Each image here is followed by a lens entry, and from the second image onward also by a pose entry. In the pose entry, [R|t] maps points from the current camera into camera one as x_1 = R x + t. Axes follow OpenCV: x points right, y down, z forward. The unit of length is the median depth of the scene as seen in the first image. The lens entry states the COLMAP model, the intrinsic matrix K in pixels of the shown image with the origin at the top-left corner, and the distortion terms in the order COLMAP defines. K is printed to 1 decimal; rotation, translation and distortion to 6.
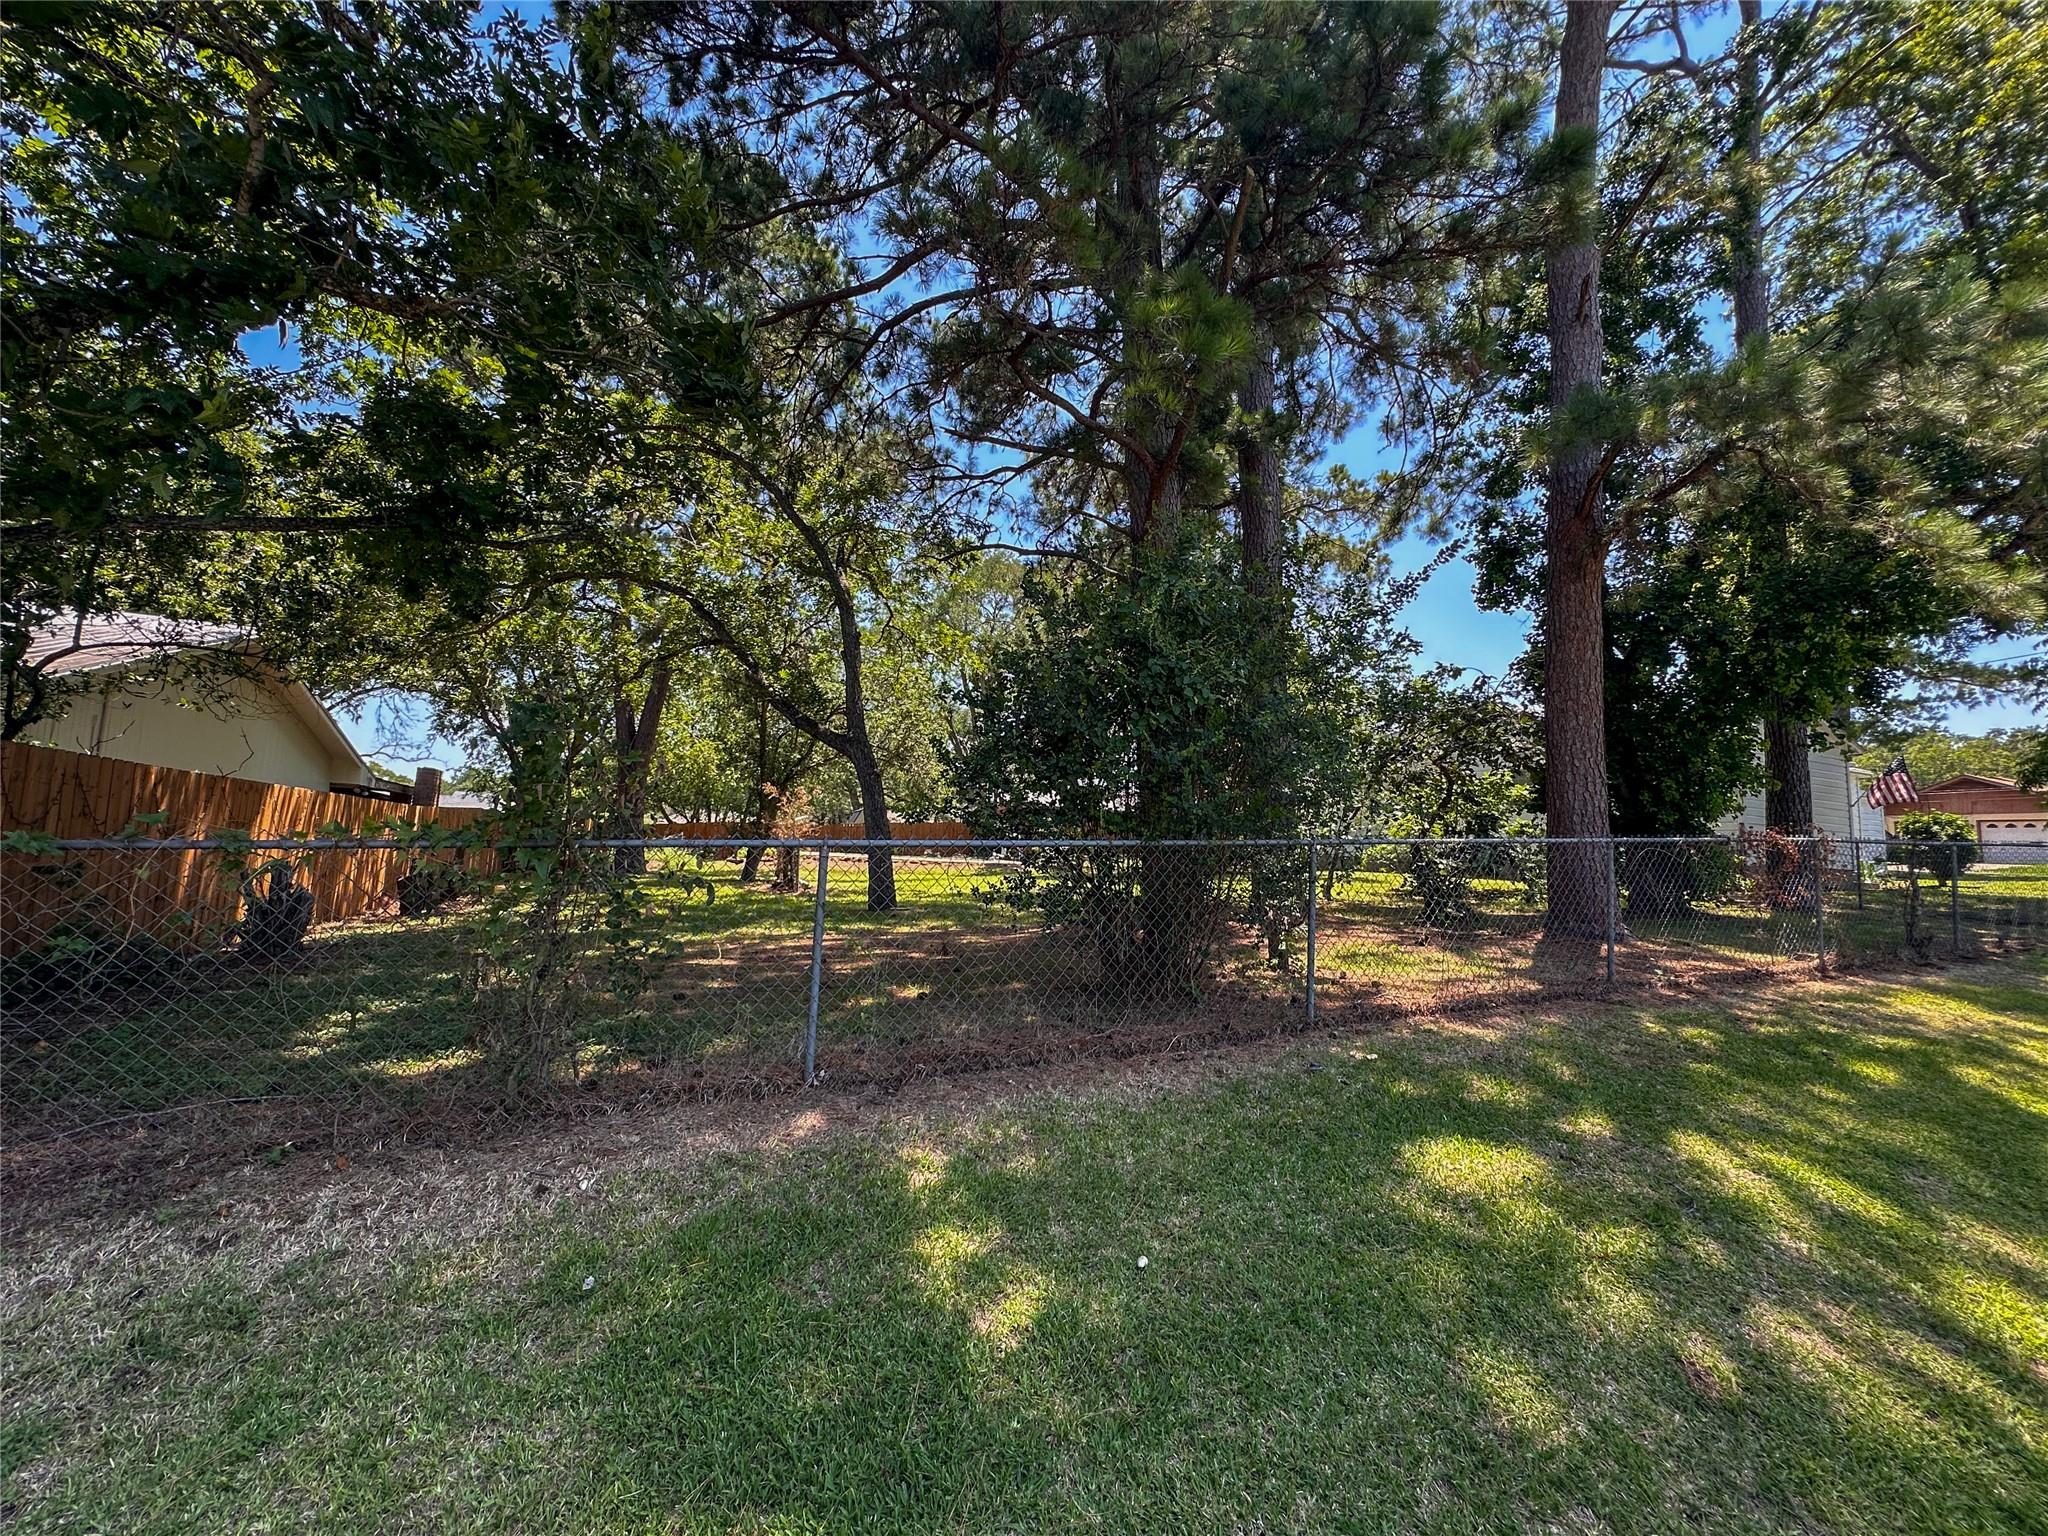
lens RADIAL K [[827.5, 0, 1023.8], [0, 827.5, 765.4], [0, 0, 1]] dist [-0.003603, -0.000342]
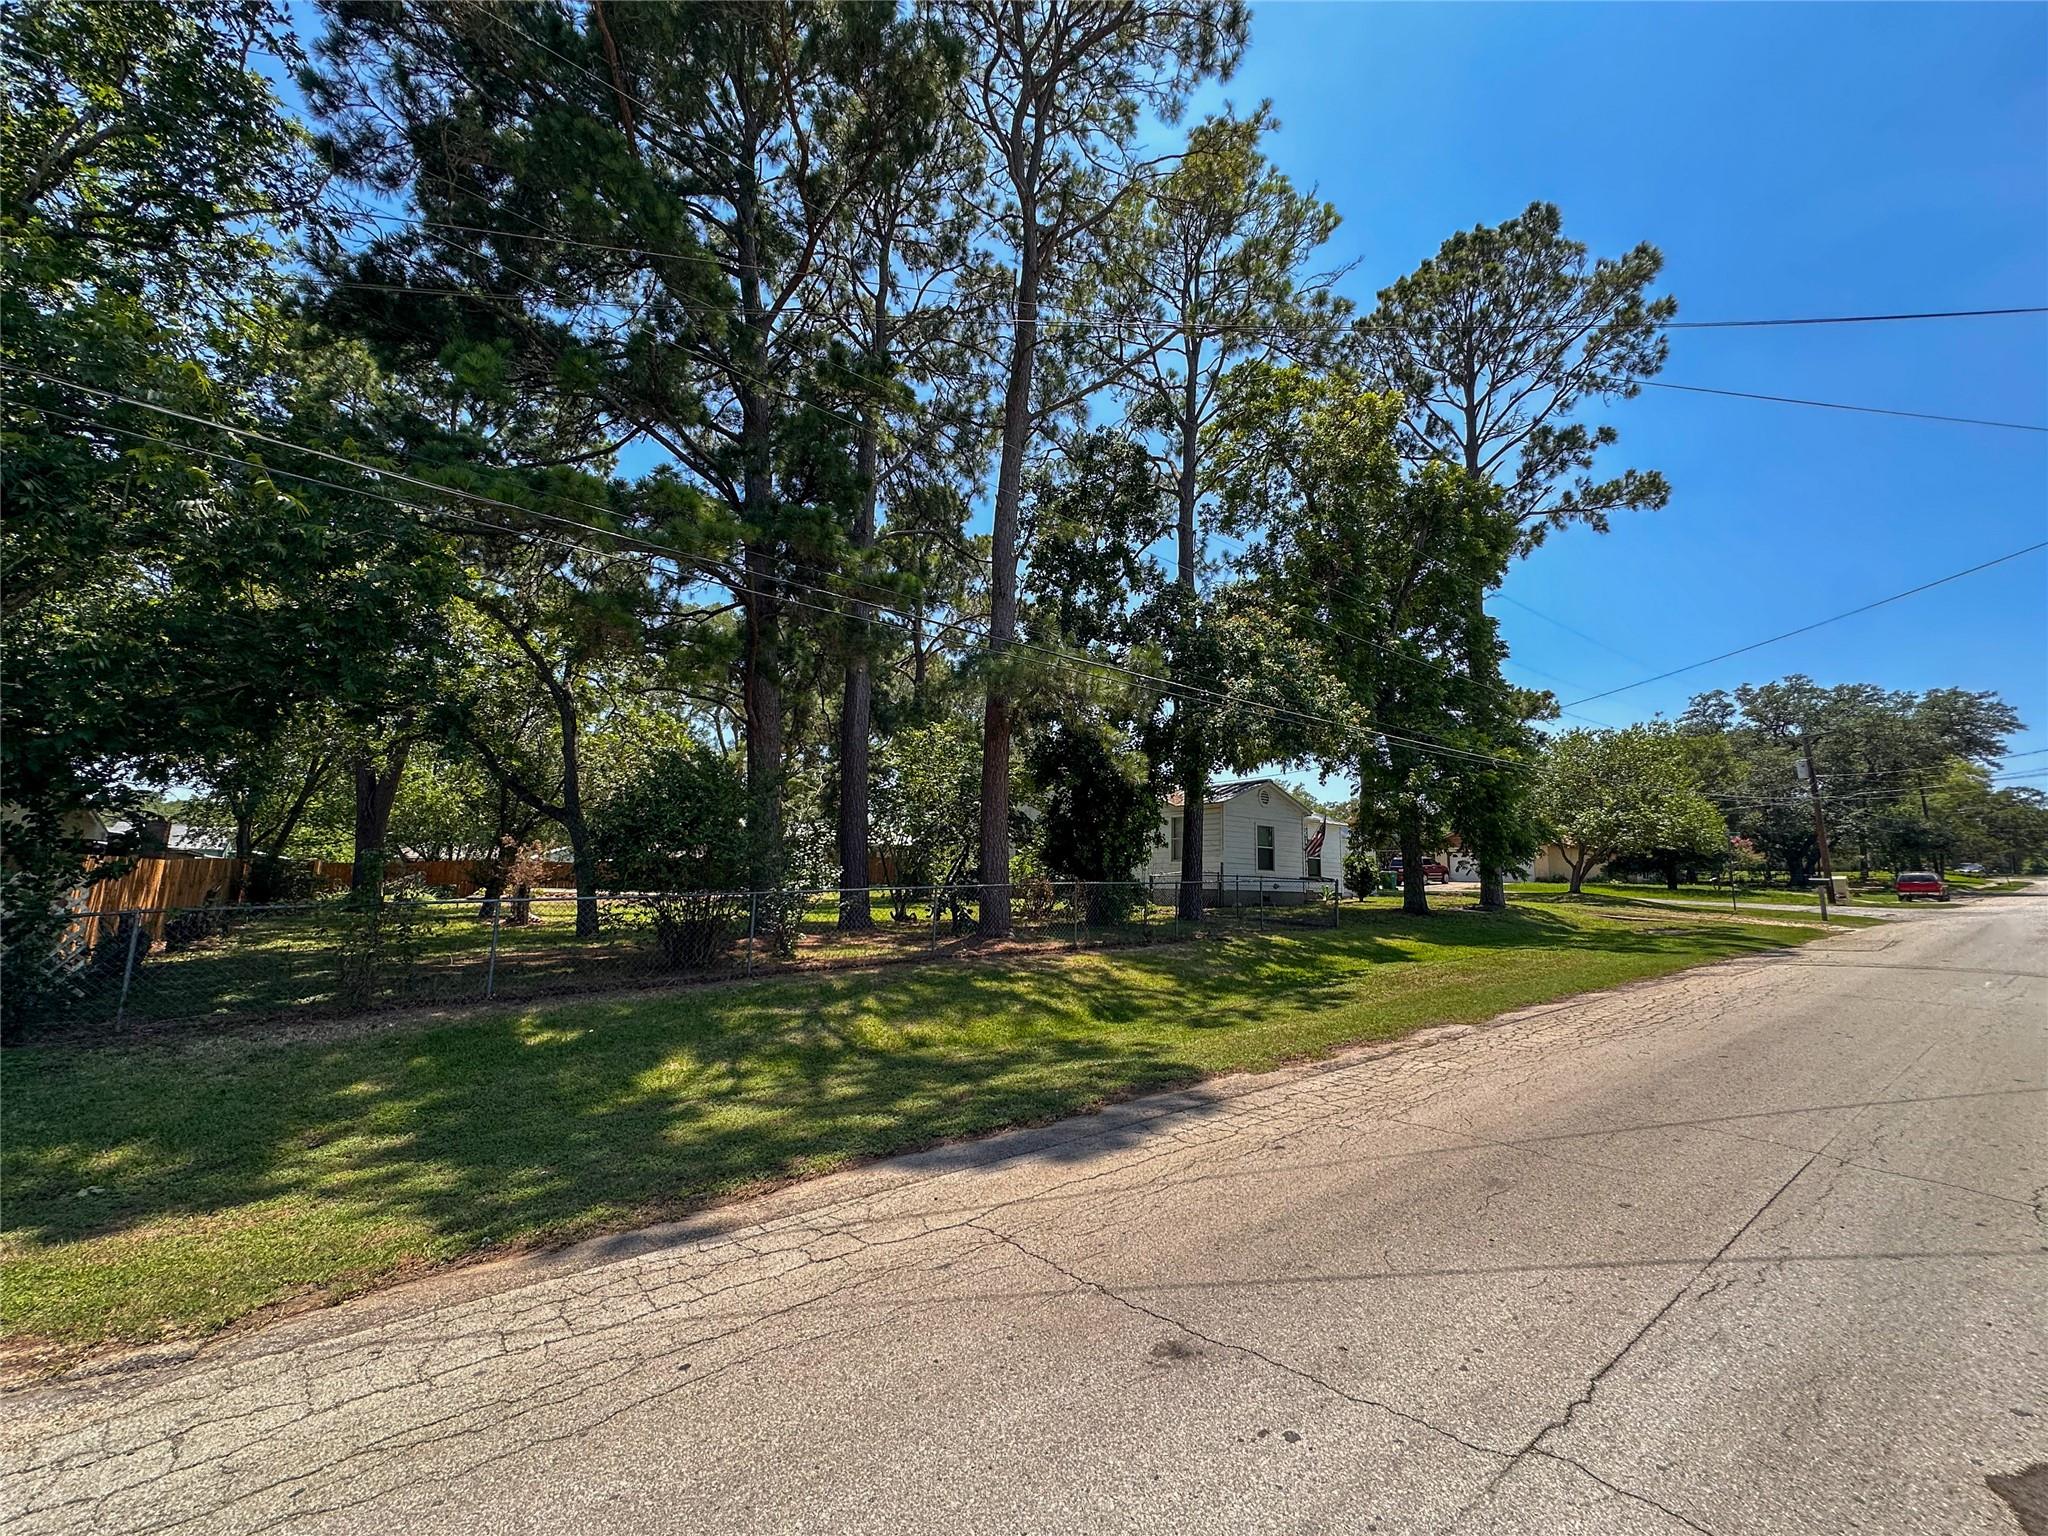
lens RADIAL K [[827.5, 0, 1023.8], [0, 827.5, 765.4], [0, 0, 1]] dist [-0.003603, -0.000342]
pose [[0.970558, 0.018833, 0.240131, 0.158325], [-0.010723, 0.999329, -0.035036, -0.055554], [-0.240629, 0.031430, 0.970108, -0.422742]]
